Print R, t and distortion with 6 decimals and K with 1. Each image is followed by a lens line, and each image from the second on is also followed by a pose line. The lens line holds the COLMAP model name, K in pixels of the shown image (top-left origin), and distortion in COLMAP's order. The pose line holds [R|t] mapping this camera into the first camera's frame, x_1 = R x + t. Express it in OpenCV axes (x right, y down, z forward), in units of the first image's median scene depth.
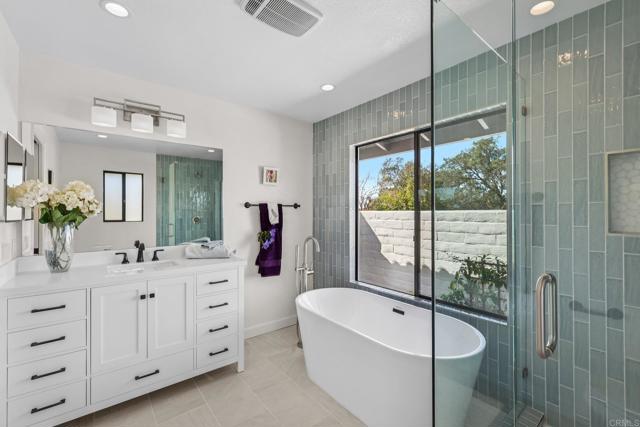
lens RADIAL K [[278.7, 0, 321.8], [0, 278.7, 210.4], [0, 0, 1]] dist [0.012704, 0.000052]
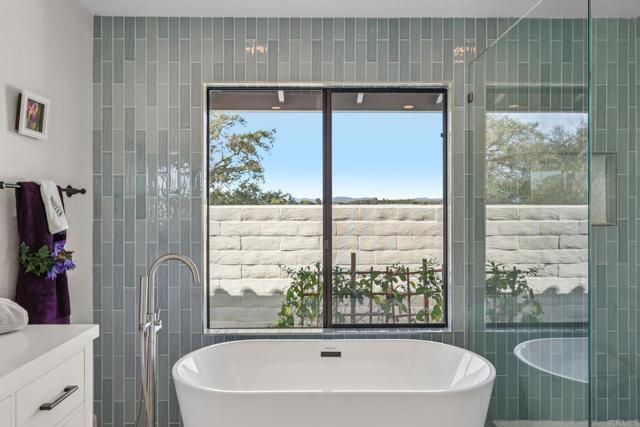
lens RADIAL K [[442.5, 0, 320.0], [0, 442.5, 213.5], [0, 0, 1]] dist [-0.004056, -0.000680]
pose [[0.621178, -0.005624, 0.783649, -0.420045], [-0.007151, 0.999892, 0.012845, 0.007599], [-0.783637, -0.013583, 0.621070, 0.268291]]
